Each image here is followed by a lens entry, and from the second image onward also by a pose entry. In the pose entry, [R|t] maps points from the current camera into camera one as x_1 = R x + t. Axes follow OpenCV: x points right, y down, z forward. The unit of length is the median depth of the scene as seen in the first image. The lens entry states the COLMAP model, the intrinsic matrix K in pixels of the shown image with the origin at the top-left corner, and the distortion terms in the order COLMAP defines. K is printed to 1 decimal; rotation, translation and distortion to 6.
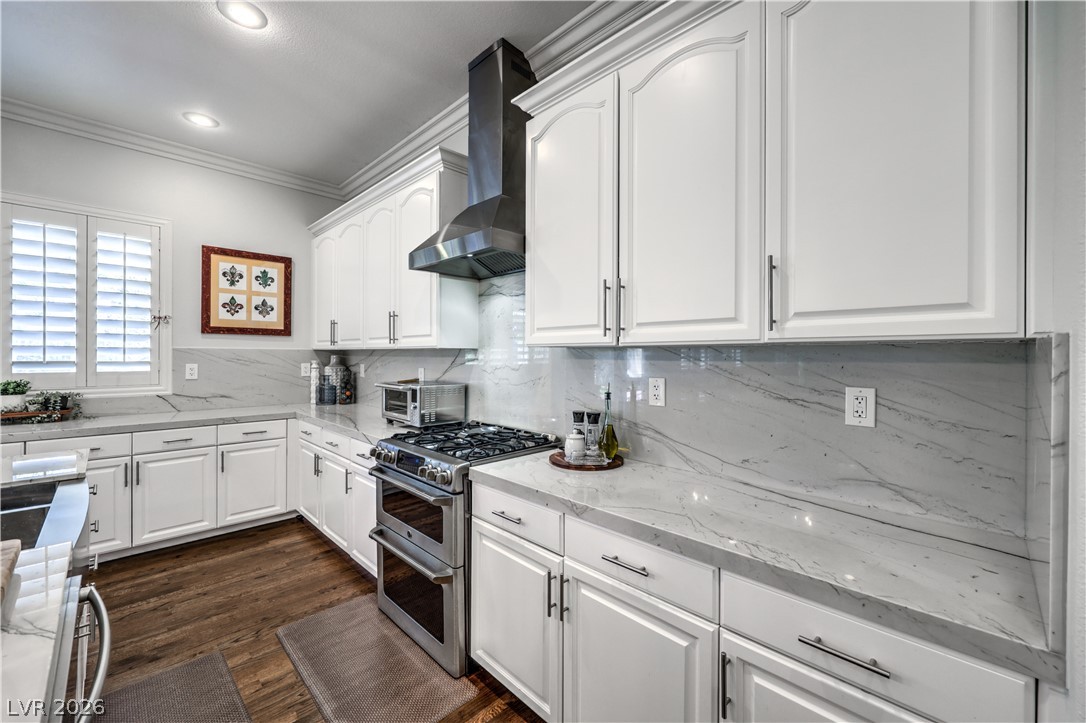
lens RADIAL K [[435.1, 0, 543.0], [0, 435.1, 361.5], [0, 0, 1]] dist [-0.000686, -0.000041]
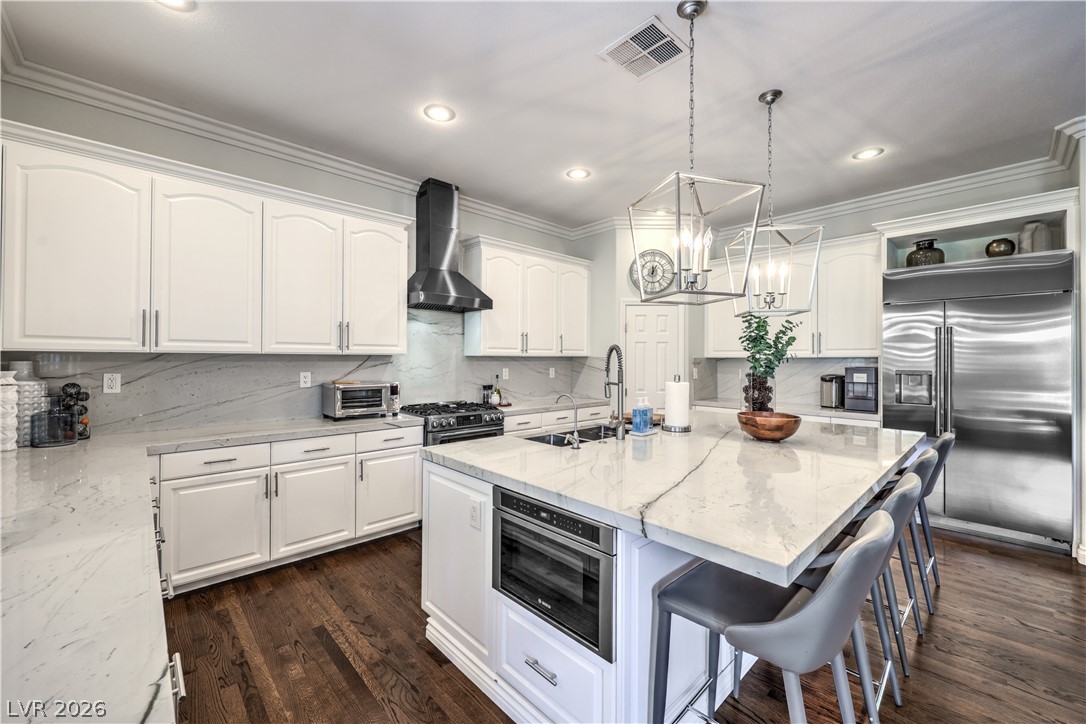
lens RADIAL K [[431.7, 0, 546.4], [0, 431.7, 356.2], [0, 0, 1]] dist [-0.002350, -0.000310]
pose [[0.025112, 0.003850, 0.999677, -1.615003], [0.014844, 0.999881, -0.004223, -0.013606], [-0.999574, 0.014945, 0.025052, 0.489613]]
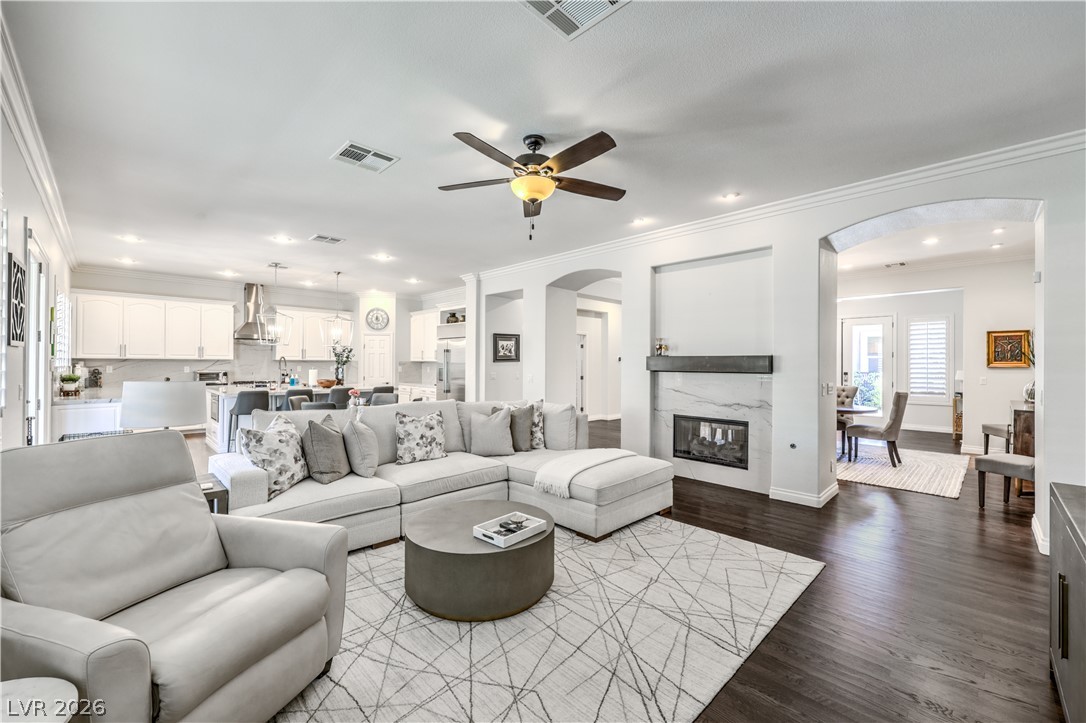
lens RADIAL K [[435.1, 0, 543.0], [0, 435.1, 361.5], [0, 0, 1]] dist [-0.000686, -0.000041]
pose [[0.003925, -0.001364, 0.999991, -3.558568], [0.010619, 0.999943, 0.001323, 0.005526], [-0.999936, 0.010614, 0.003940, -1.409850]]
